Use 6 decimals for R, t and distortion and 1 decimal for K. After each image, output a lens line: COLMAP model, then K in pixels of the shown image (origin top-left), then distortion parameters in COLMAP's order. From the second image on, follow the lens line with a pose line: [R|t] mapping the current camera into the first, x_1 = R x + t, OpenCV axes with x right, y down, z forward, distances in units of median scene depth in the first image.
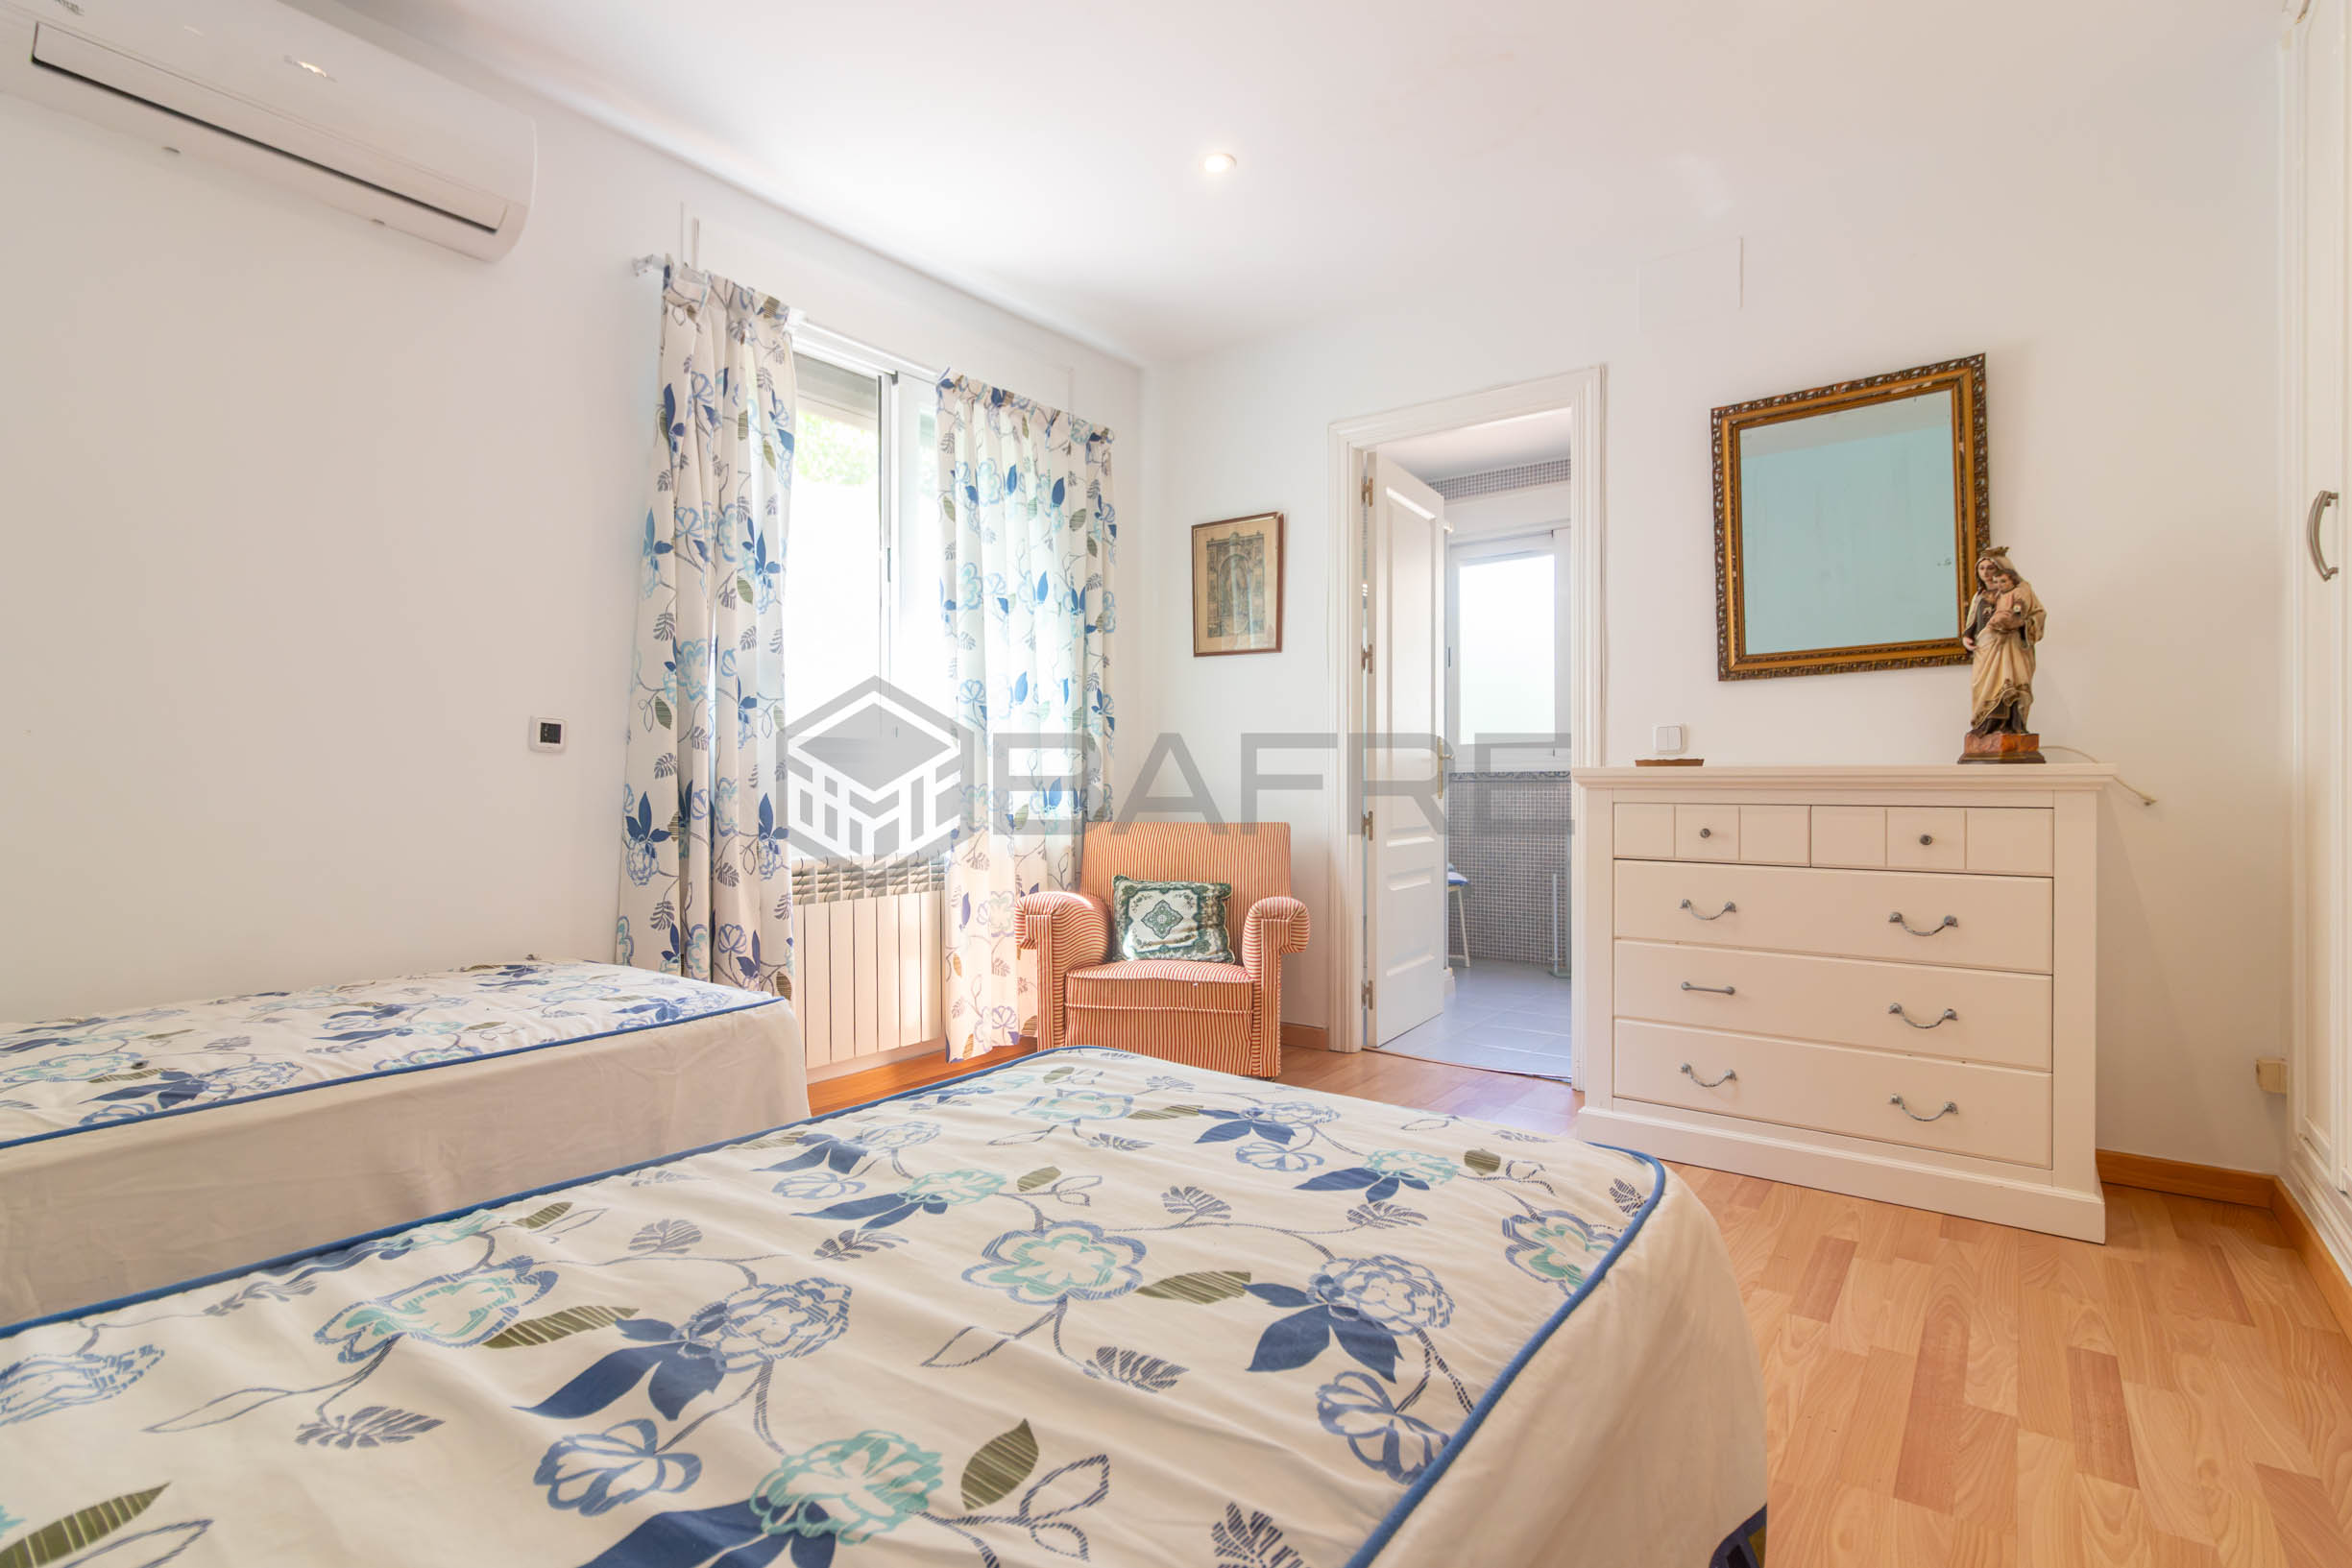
lens RADIAL K [[1095.9, 0, 1178.8], [0, 1095.9, 763.2], [0, 0, 1]] dist [0.001914, 0.000571]
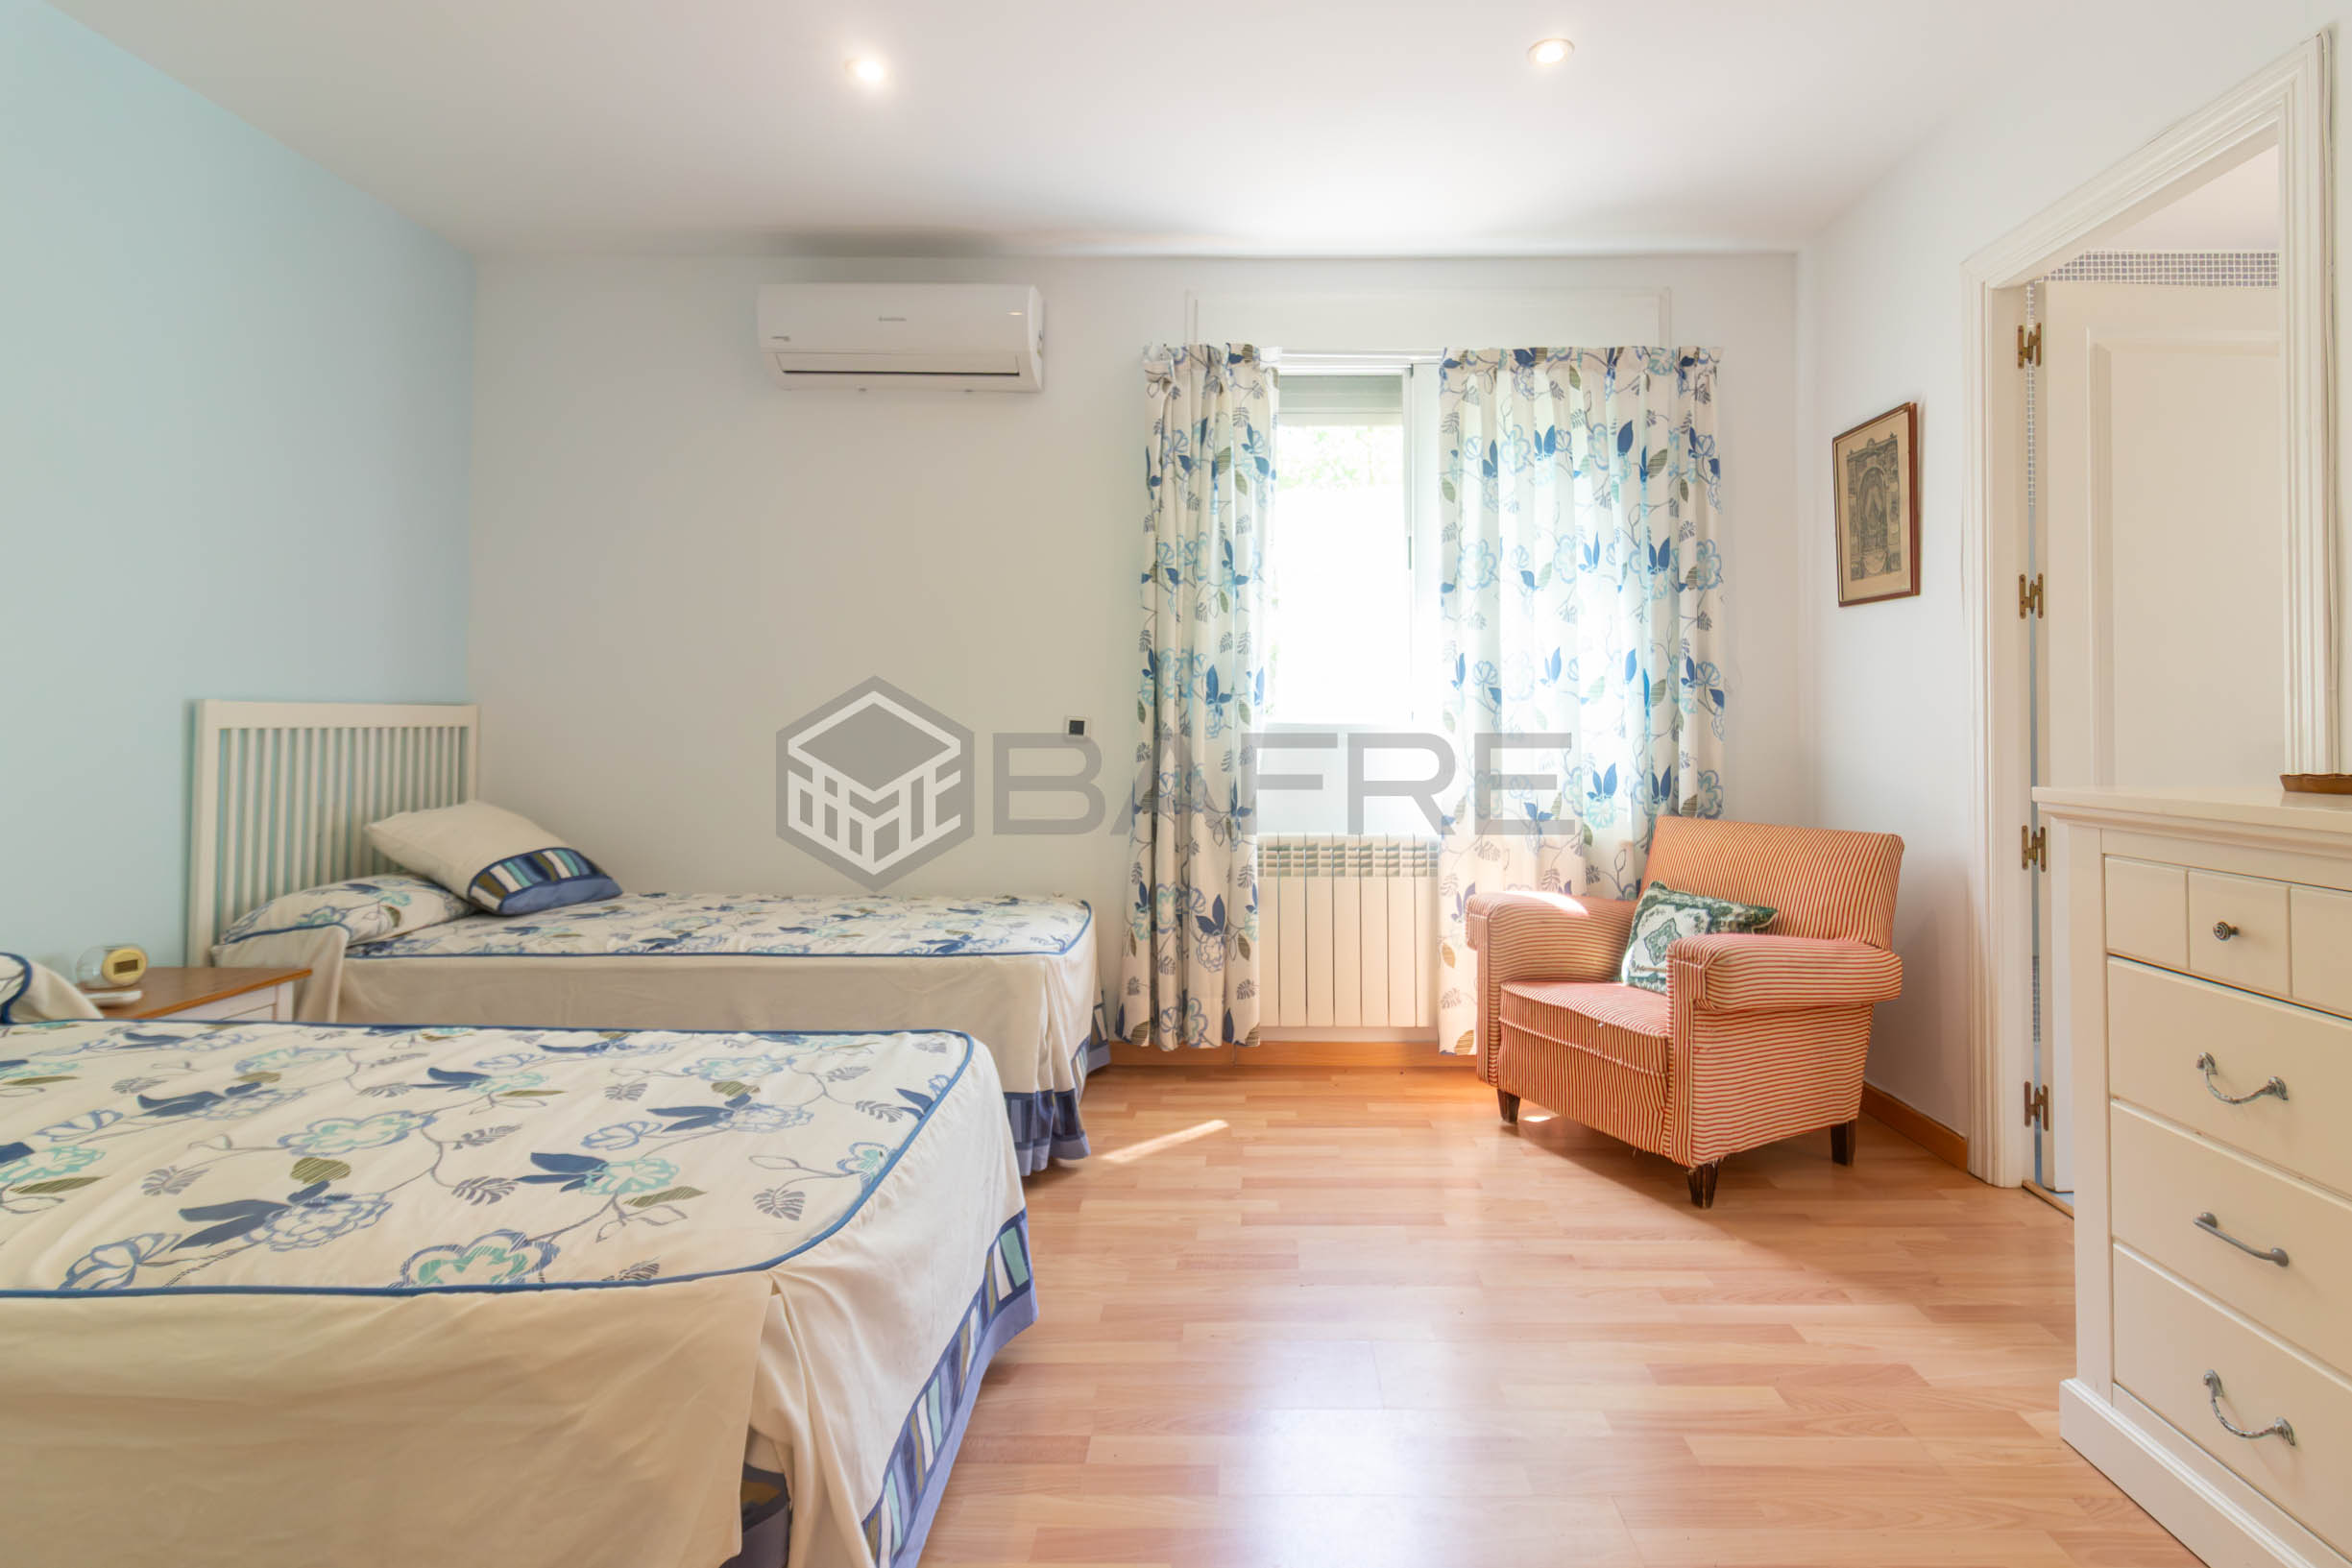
lens RADIAL K [[1095.9, 0, 1215.1], [0, 1095.9, 695.3], [0, 0, 1]] dist [0.001914, 0.000571]
pose [[0.620370, -0.021071, -0.784026, 0.431648], [0.007398, 0.999752, -0.021015, -0.028279], [0.784274, 0.007237, 0.620372, 0.225503]]
